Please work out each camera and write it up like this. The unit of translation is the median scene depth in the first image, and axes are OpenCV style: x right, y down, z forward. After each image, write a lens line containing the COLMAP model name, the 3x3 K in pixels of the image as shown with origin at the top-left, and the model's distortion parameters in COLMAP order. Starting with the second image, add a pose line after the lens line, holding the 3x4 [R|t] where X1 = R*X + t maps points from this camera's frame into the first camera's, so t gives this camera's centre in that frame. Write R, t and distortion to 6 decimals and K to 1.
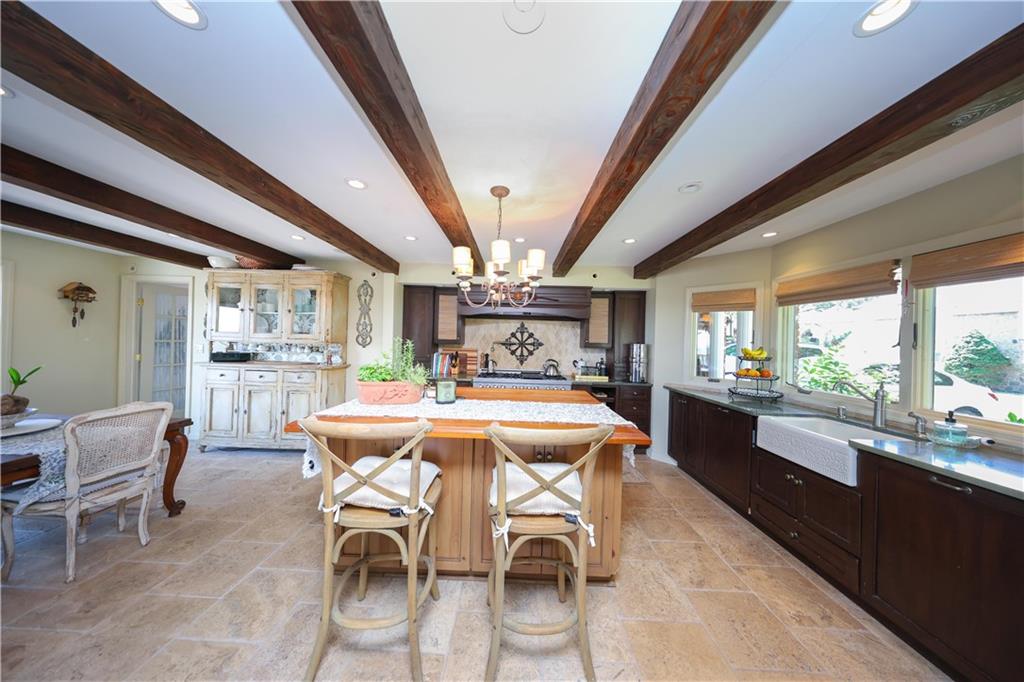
lens RADIAL K [[295.0, 0, 512.2], [0, 295.0, 340.1], [0, 0, 1]] dist [-0.000944, 0.000166]
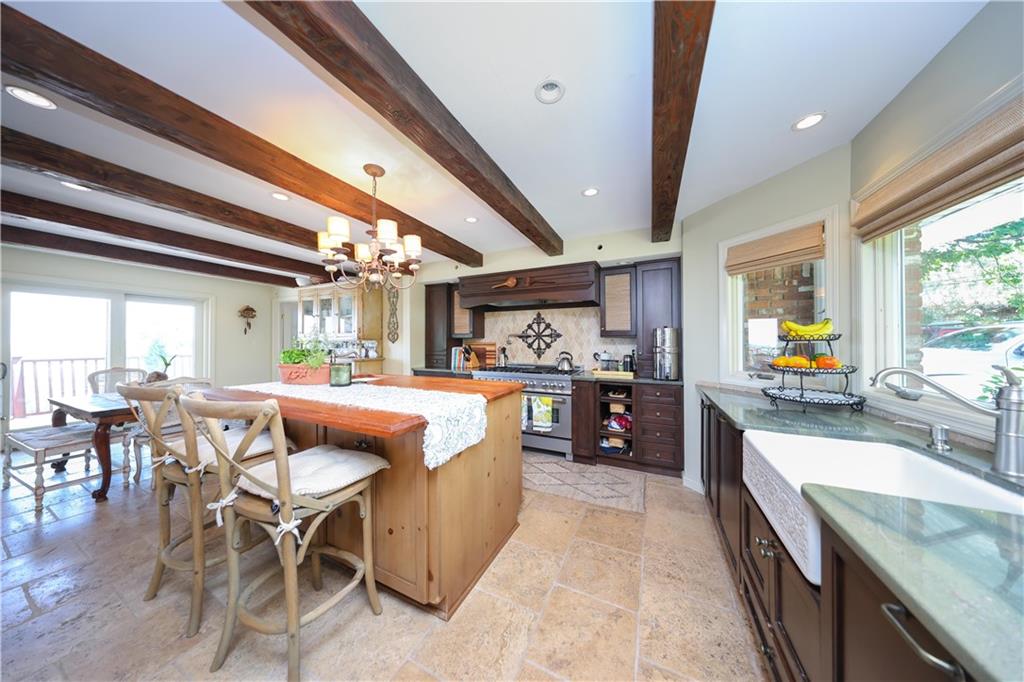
lens RADIAL K [[295.0, 0, 508.3], [0, 295.0, 339.5], [0, 0, 1]] dist [-0.000944, 0.000166]
pose [[0.907271, -0.032126, -0.419317, 0.352750], [0.027578, 0.999477, -0.016904, 0.039708], [0.419641, 0.003773, 0.907682, 0.142501]]
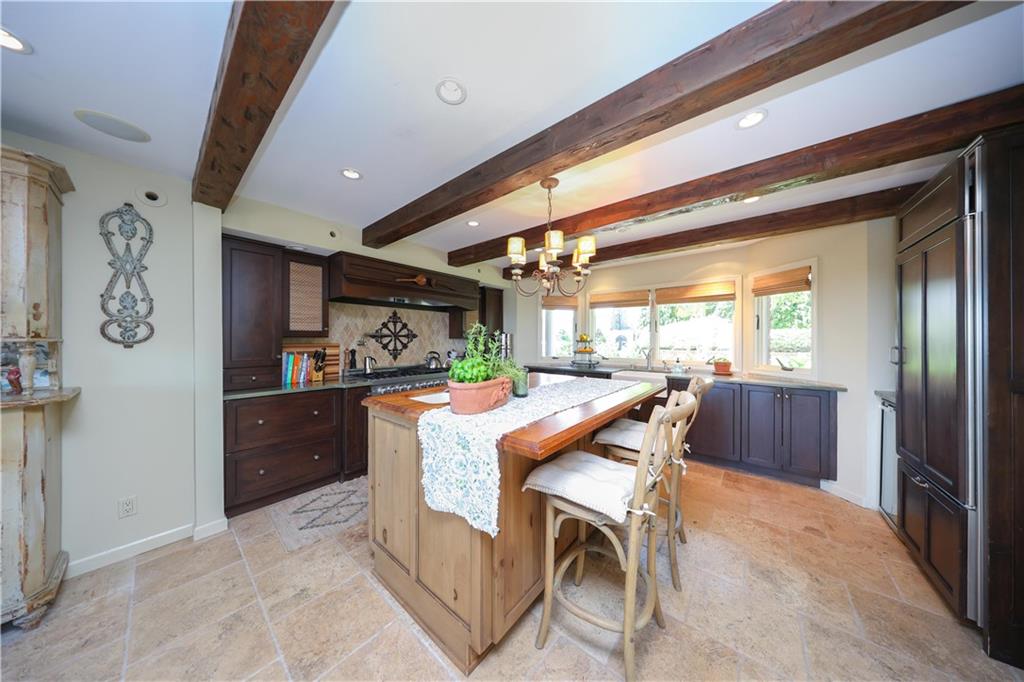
lens RADIAL K [[295.0, 0, 512.7], [0, 295.0, 340.9], [0, 0, 1]] dist [-0.000944, 0.000166]
pose [[0.617766, -0.029904, 0.785793, -0.459295], [0.013372, 0.999532, 0.027525, 0.009046], [-0.786248, -0.006496, 0.617877, 0.216257]]
